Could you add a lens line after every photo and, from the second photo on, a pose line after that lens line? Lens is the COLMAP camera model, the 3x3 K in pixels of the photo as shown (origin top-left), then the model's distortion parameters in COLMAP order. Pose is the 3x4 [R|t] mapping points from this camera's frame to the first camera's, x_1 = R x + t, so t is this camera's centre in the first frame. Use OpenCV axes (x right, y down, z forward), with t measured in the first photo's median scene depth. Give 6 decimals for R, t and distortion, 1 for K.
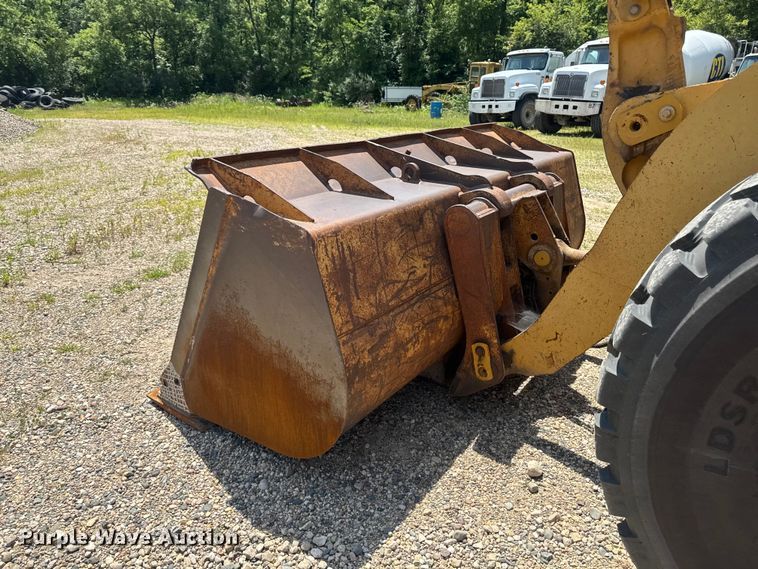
lens RADIAL K [[541.8, 0, 376.2], [0, 541.8, 278.3], [0, 0, 1]] dist [0.028083, -0.031642]
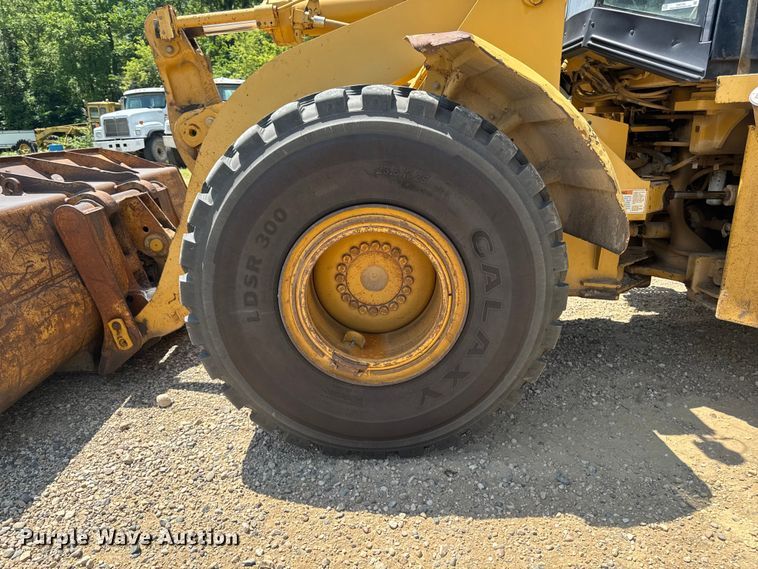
lens RADIAL K [[541.8, 0, 379.9], [0, 541.8, 285.3], [0, 0, 1]] dist [0.028083, -0.031642]
pose [[0.810937, -0.200477, 0.549718, 0.019256], [0.230227, 0.973018, 0.015224, 0.138939], [-0.537937, 0.114214, 0.835212, -0.269751]]
